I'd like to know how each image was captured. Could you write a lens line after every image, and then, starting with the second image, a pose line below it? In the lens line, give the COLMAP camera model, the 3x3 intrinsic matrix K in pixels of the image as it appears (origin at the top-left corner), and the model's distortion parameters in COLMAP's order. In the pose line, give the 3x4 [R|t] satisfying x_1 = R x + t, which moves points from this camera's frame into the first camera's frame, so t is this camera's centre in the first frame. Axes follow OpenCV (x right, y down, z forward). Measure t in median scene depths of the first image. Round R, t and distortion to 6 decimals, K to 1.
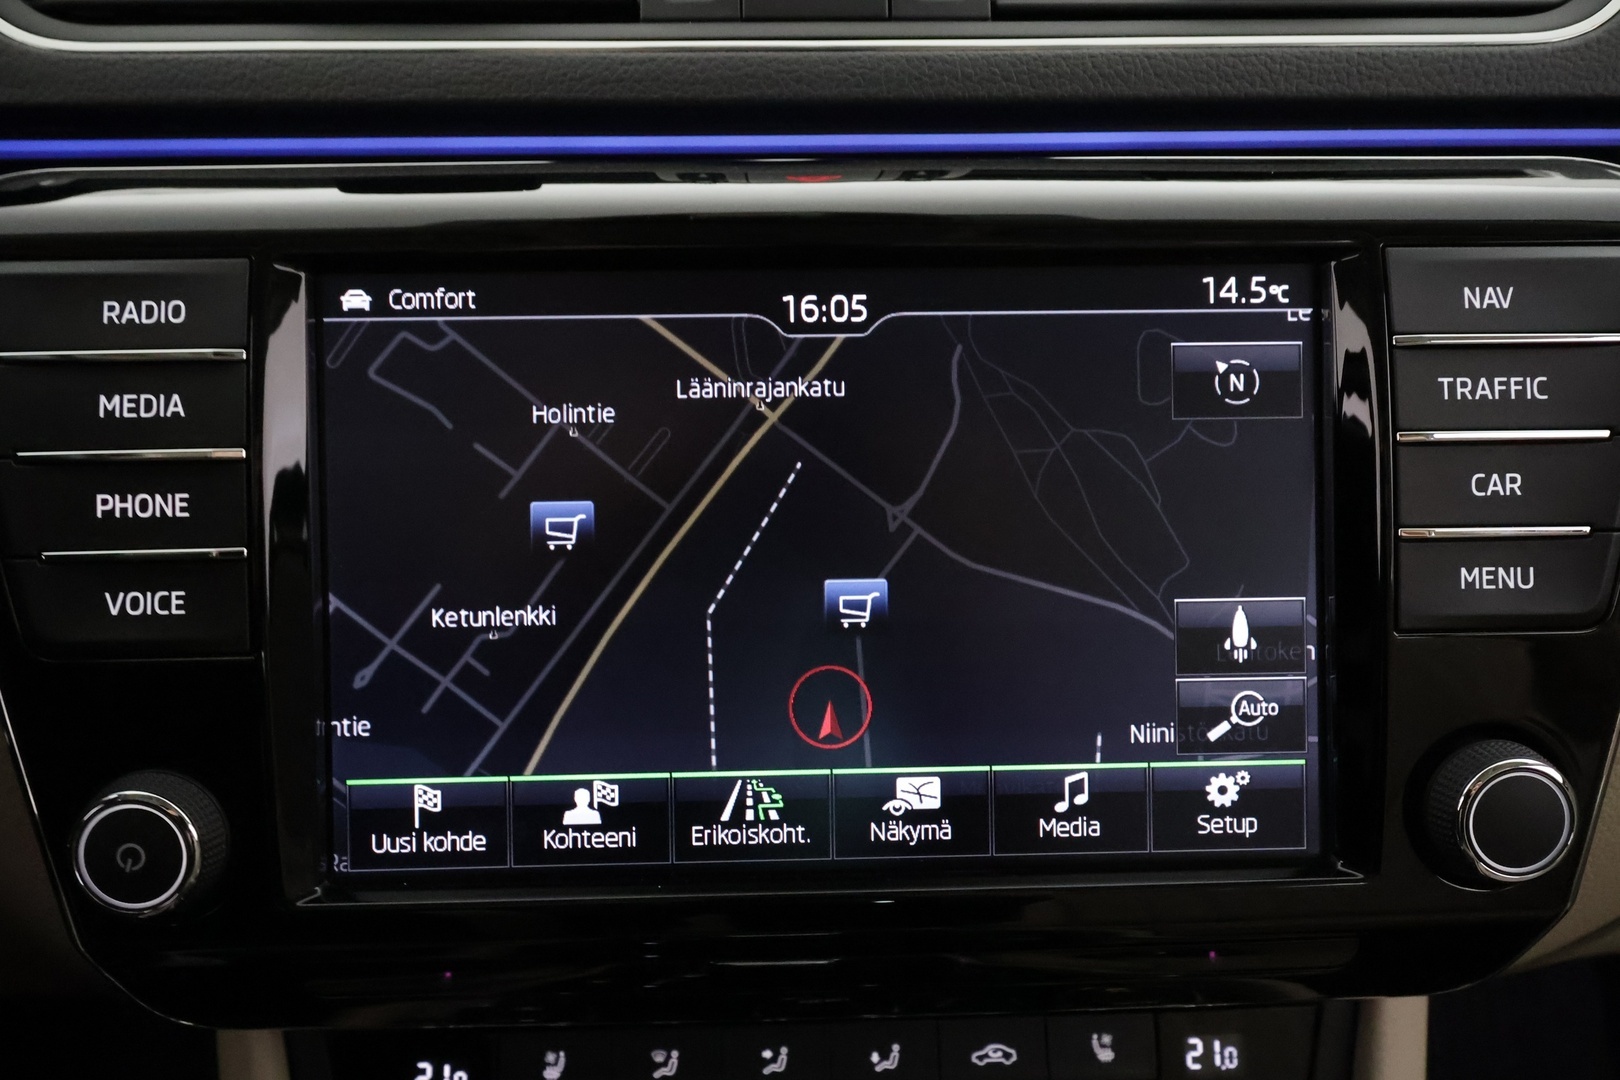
lens RADIAL K [[1275.8, 0, 824.3], [0, 1275.8, 533.0], [0, 0, 1]] dist [0.004585, -0.018850]
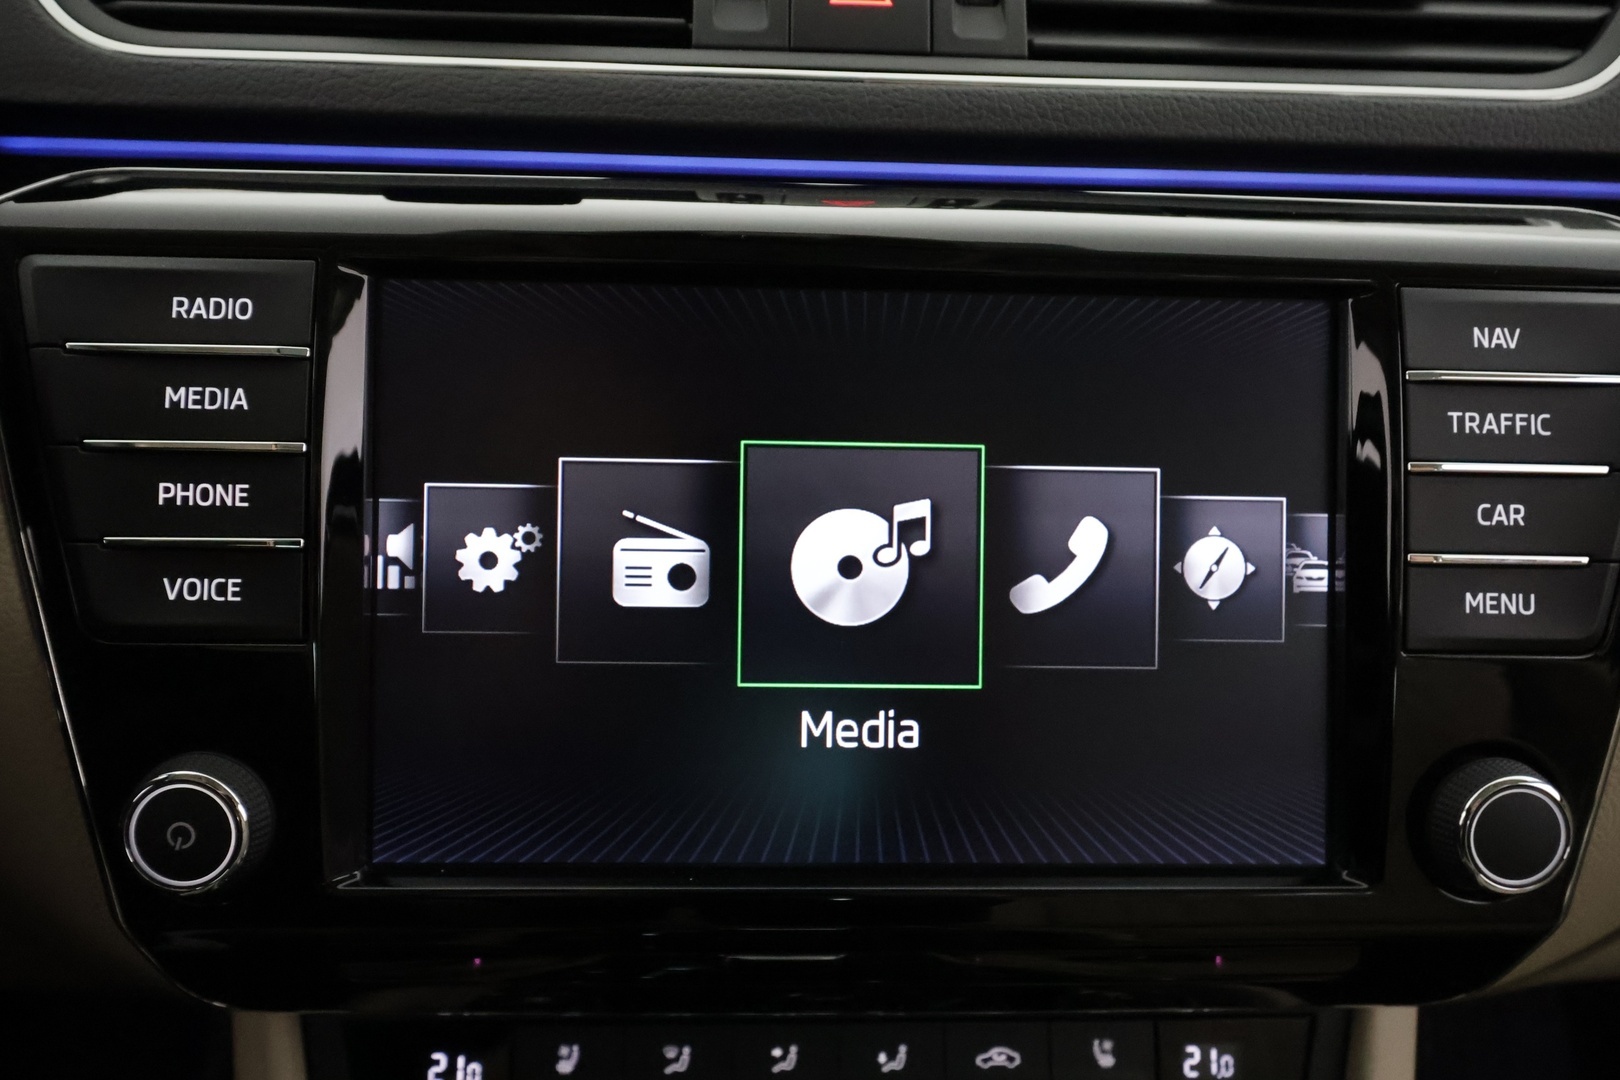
lens RADIAL K [[1275.8, 0, 823.6], [0, 1275.8, 532.9], [0, 0, 1]] dist [0.004585, -0.018850]
pose [[0.999346, 0.030330, 0.019700, -0.047777], [-0.029939, 0.999355, -0.019841, 0.013366], [-0.020289, 0.019238, 0.999609, -0.037029]]
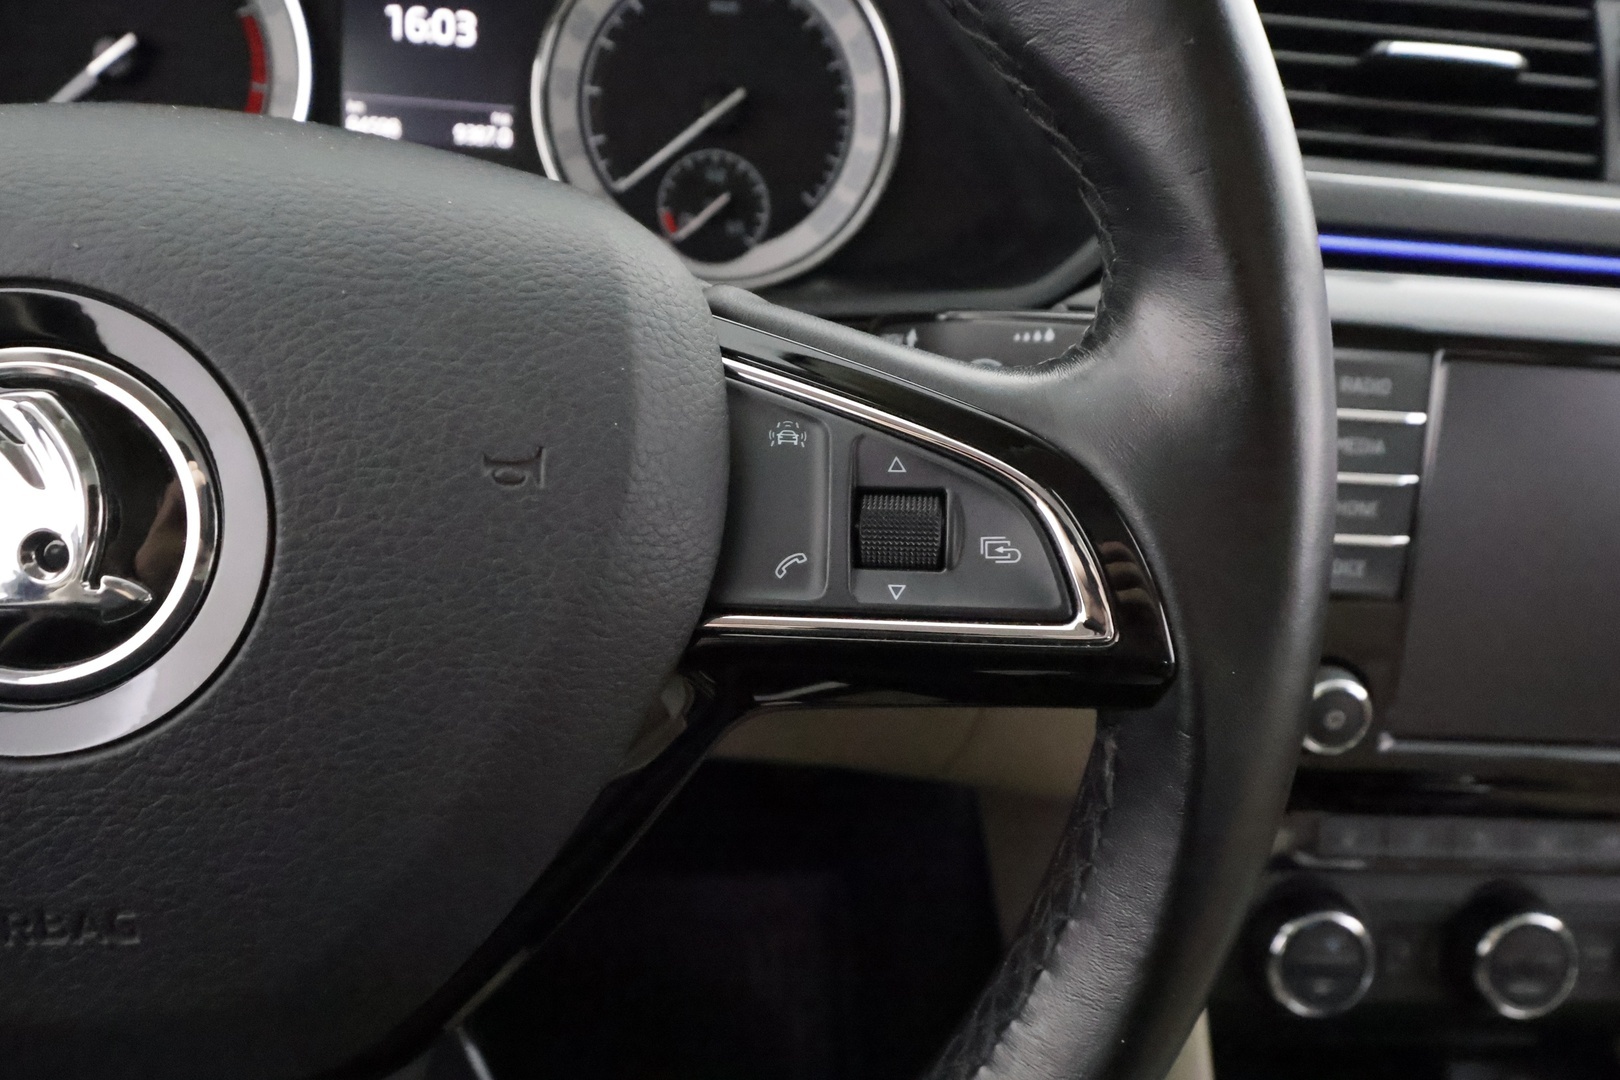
lens RADIAL K [[1275.8, 0, 818.1], [0, 1275.8, 532.1], [0, 0, 1]] dist [0.004585, -0.018850]
pose [[0.993608, 0.064512, 0.092638, -1.216045], [-0.080622, 0.979928, 0.182322, -0.208645], [-0.079016, -0.188625, 0.978865, -0.473566]]
